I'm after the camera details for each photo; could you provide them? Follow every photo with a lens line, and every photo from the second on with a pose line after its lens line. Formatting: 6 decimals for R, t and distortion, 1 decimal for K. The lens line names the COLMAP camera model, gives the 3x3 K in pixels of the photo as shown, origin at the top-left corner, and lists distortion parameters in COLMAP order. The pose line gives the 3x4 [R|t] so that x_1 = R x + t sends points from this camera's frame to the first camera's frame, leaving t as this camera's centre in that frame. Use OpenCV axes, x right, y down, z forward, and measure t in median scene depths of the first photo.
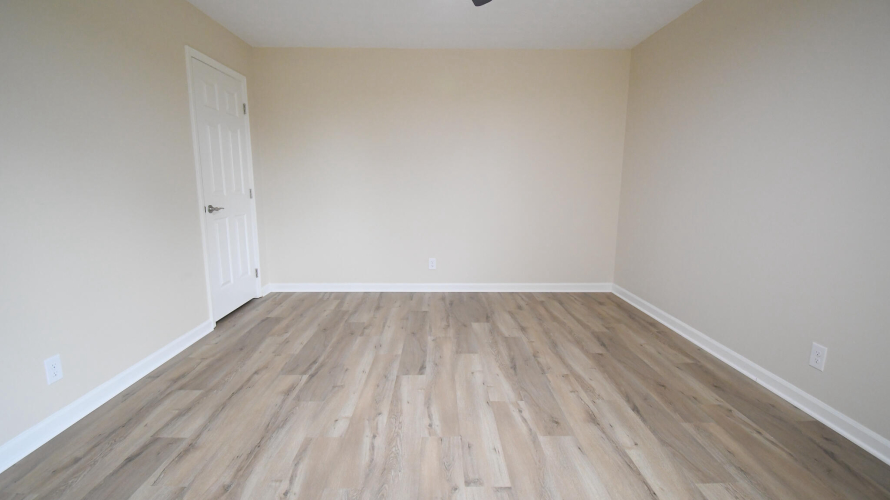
lens RADIAL K [[390.7, 0, 440.0], [0, 390.7, 247.2], [0, 0, 1]] dist [0.024495, -0.027815]
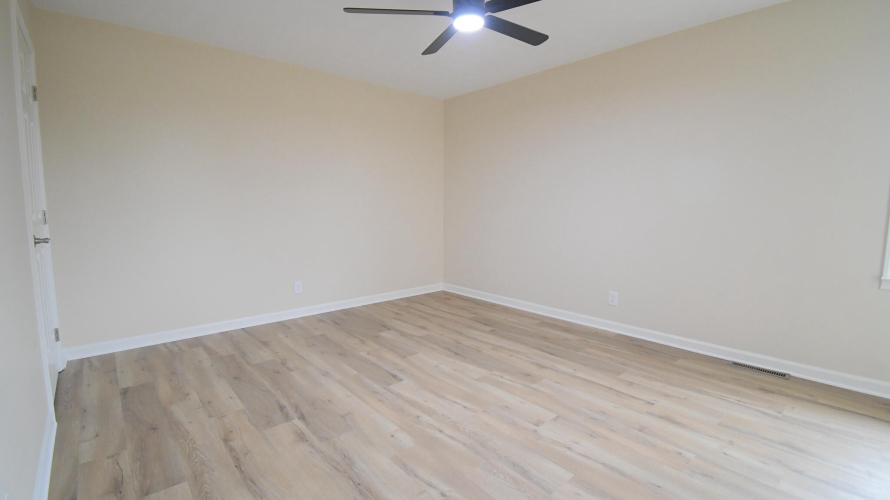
lens RADIAL K [[390.7, 0, 440.0], [0, 390.7, 247.2], [0, 0, 1]] dist [0.024495, -0.027815]
pose [[0.757414, -0.071468, 0.649011, -0.545032], [0.104450, 0.994453, -0.012389, -0.009227], [-0.644526, 0.077173, 0.760678, 0.083614]]
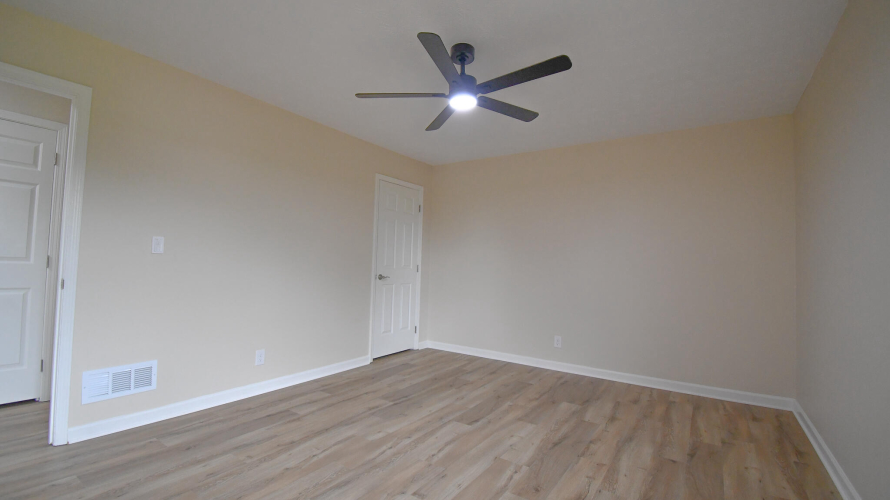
lens RADIAL K [[390.7, 0, 440.0], [0, 390.7, 247.2], [0, 0, 1]] dist [0.024495, -0.027815]
pose [[0.822426, -0.004954, -0.568850, 0.460909], [-0.117221, 0.977027, -0.177983, 0.028607], [0.556664, 0.213059, 0.802952, -0.062928]]
